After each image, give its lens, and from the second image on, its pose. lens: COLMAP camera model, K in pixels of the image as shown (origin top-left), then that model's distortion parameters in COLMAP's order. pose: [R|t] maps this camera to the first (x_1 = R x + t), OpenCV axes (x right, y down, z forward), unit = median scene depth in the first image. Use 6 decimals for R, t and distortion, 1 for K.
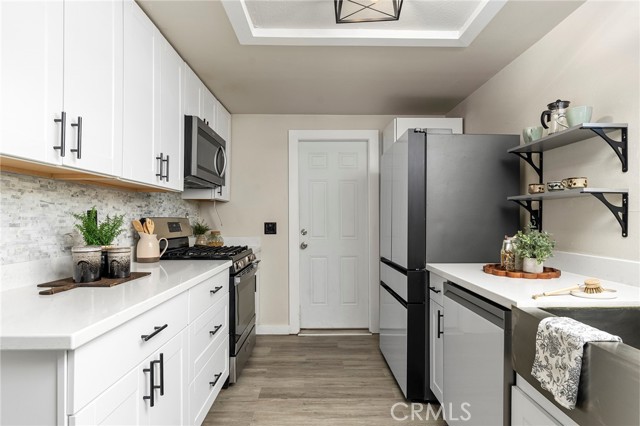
lens RADIAL K [[343.4, 0, 320.1], [0, 343.4, 218.8], [0, 0, 1]] dist [-0.001987, 0.001603]
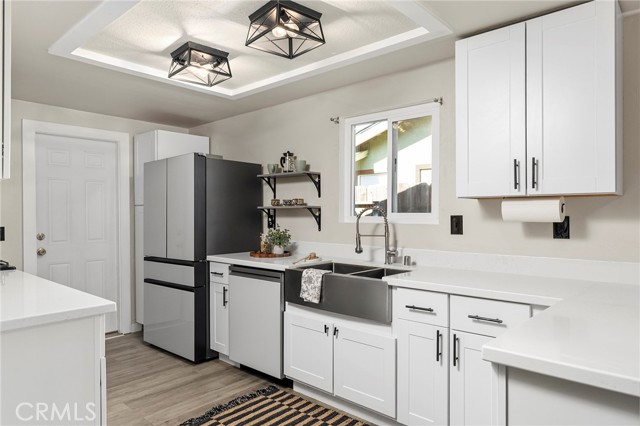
lens RADIAL K [[419.0, 0, 318.6], [0, 419.0, 213.4], [0, 0, 1]] dist [-0.006344, -0.000521]
pose [[0.672906, -0.001907, 0.739725, -0.625227], [0.003535, 0.999994, -0.000637, -0.032129], [-0.739719, 0.003043, 0.672909, -0.426449]]
